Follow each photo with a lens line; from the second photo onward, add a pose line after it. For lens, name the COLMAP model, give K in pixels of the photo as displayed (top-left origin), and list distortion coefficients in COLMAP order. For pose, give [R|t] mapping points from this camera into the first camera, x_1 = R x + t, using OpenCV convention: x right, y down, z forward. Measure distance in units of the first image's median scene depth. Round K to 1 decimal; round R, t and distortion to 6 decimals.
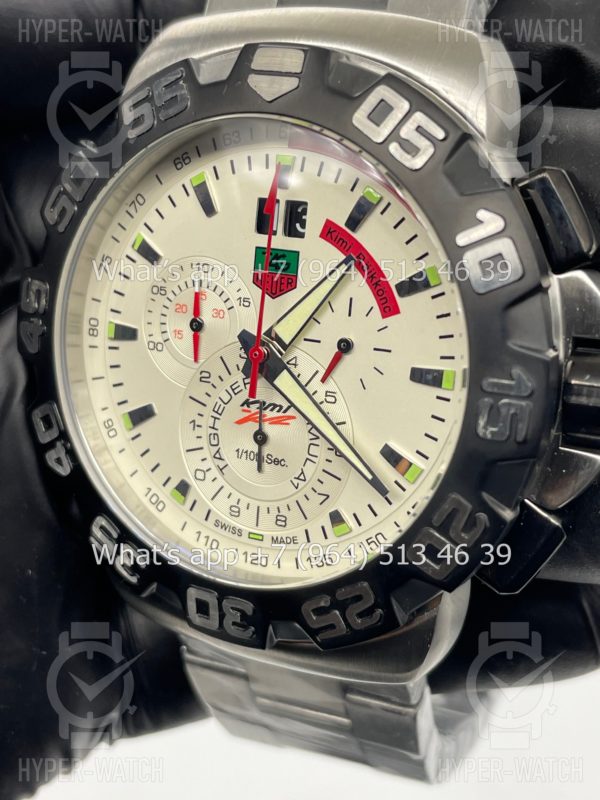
lens RADIAL K [[1310.2, 0, 300.0], [0, 1310.2, 400.0], [0, 0, 1]] dist [-0.021695, -0.052243]
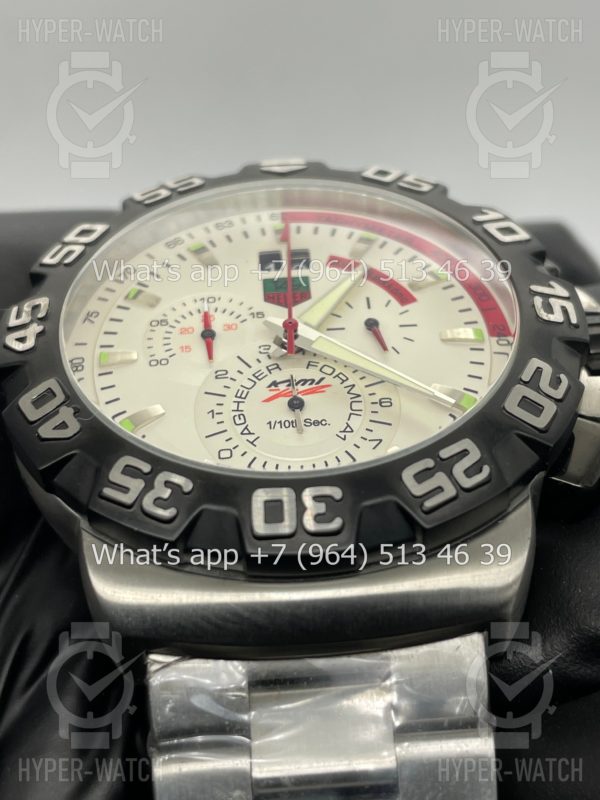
lens RADIAL K [[1310.2, 0, 300.0], [0, 1310.2, 400.0], [0, 0, 1]] dist [-0.021695, -0.052243]
pose [[0.898015, 0.185825, 0.398796, -0.412579], [0.205562, 0.624196, -0.753740, 0.753600], [-0.388991, 0.758847, 0.522339, 0.497527]]
